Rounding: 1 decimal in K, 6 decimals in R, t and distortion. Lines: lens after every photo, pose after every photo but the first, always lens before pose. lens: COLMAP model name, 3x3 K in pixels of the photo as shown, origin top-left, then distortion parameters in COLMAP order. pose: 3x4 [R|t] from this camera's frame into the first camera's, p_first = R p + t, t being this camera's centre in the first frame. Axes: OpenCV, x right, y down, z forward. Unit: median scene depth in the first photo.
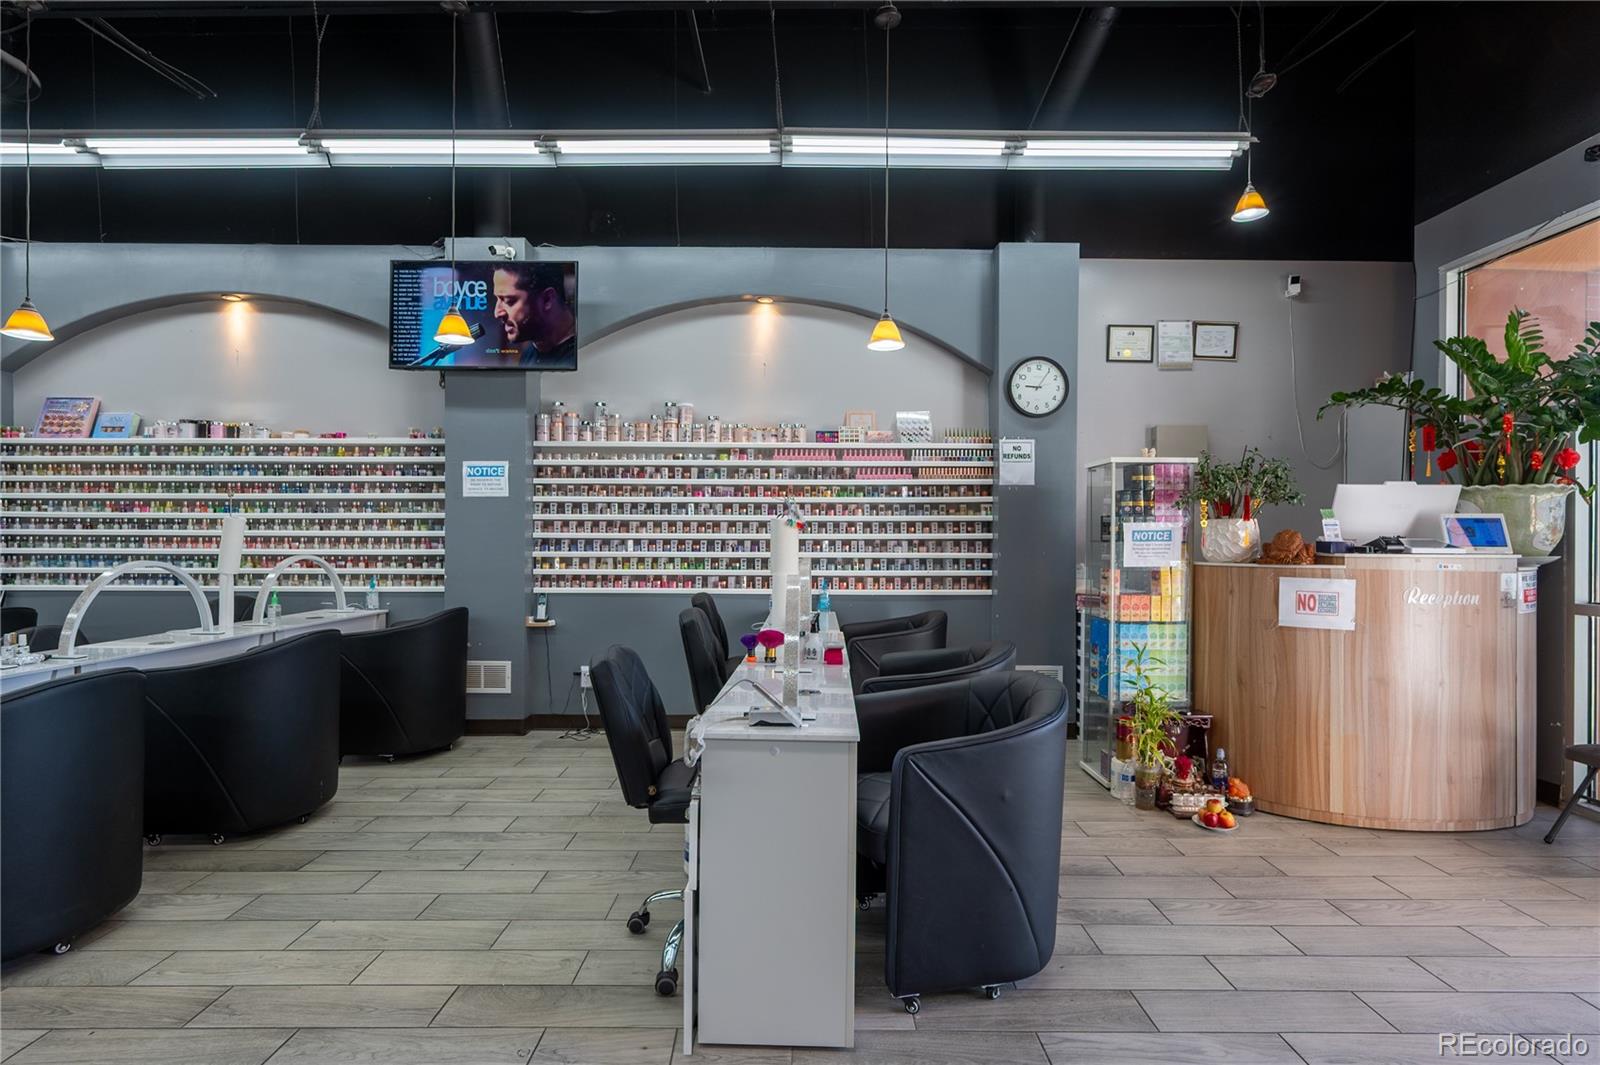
lens RADIAL K [[774.0, 0, 798.0], [0, 774.0, 538.8], [0, 0, 1]] dist [0.005142, -0.002930]
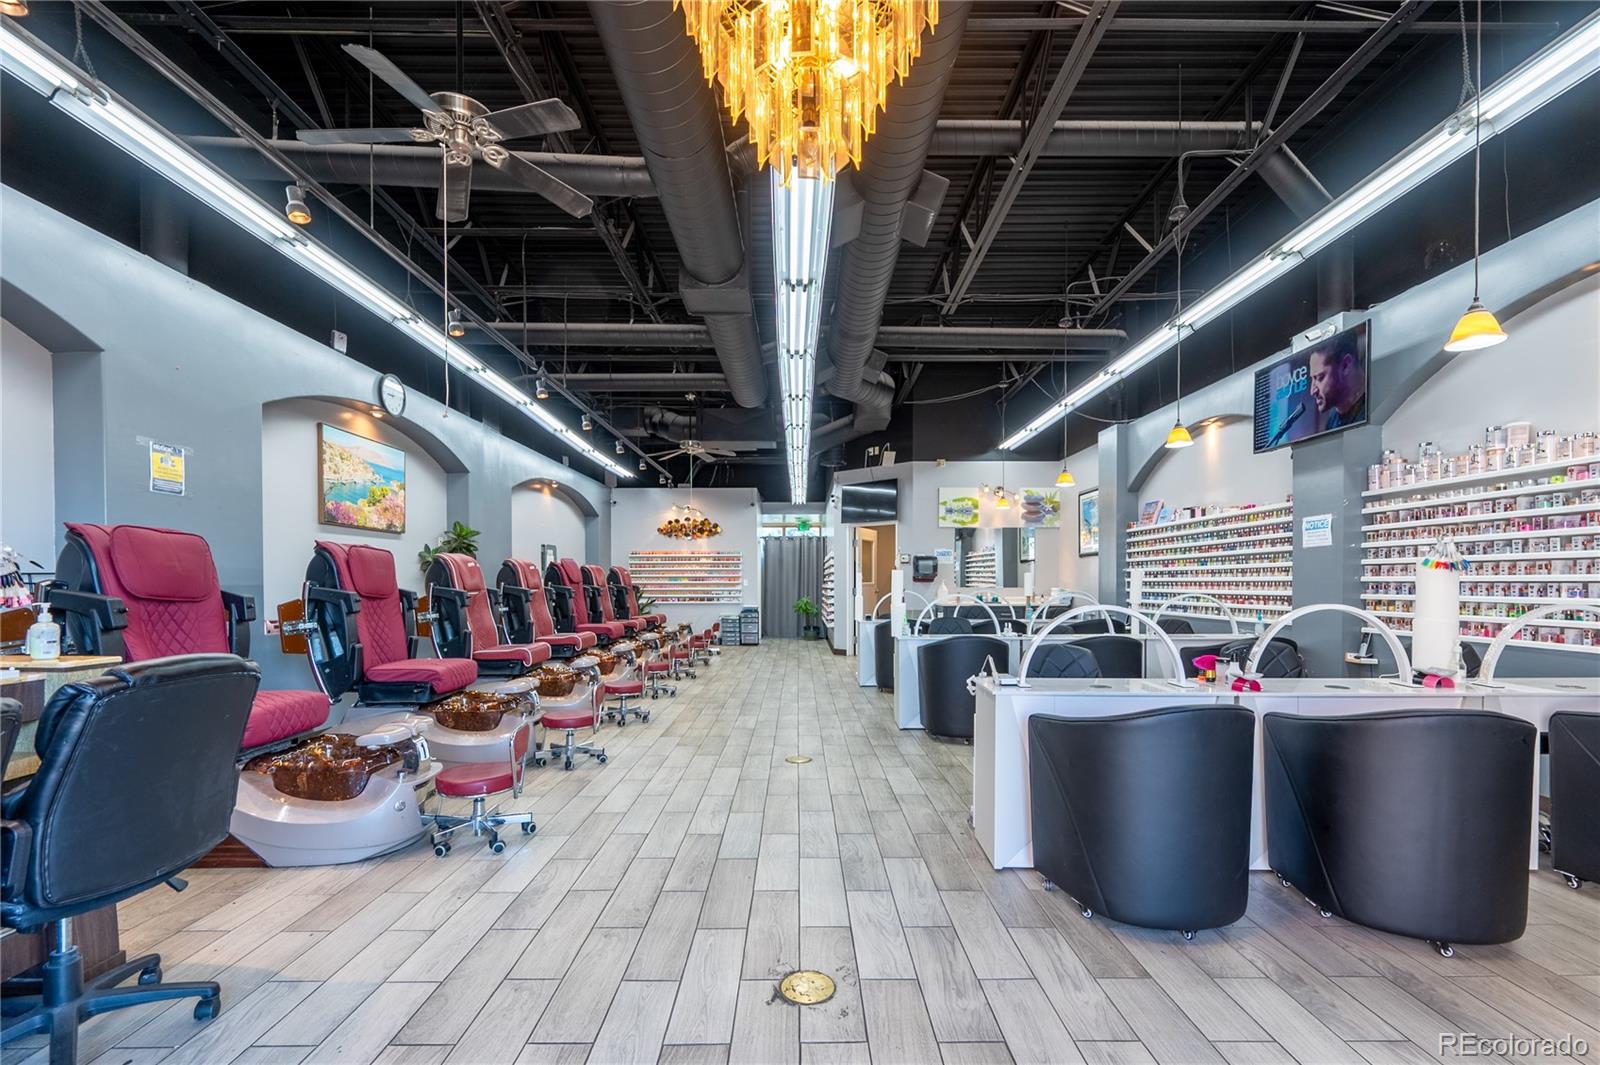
lens RADIAL K [[699.3, 0, 804.1], [0, 699.3, 588.2], [0, 0, 1]] dist [0.003503, -0.000623]
pose [[0.003556, 0.003910, -0.999986, 0.637996], [-0.000364, 0.999992, 0.003909, 0.005181], [0.999994, 0.000350, 0.003557, 0.216578]]
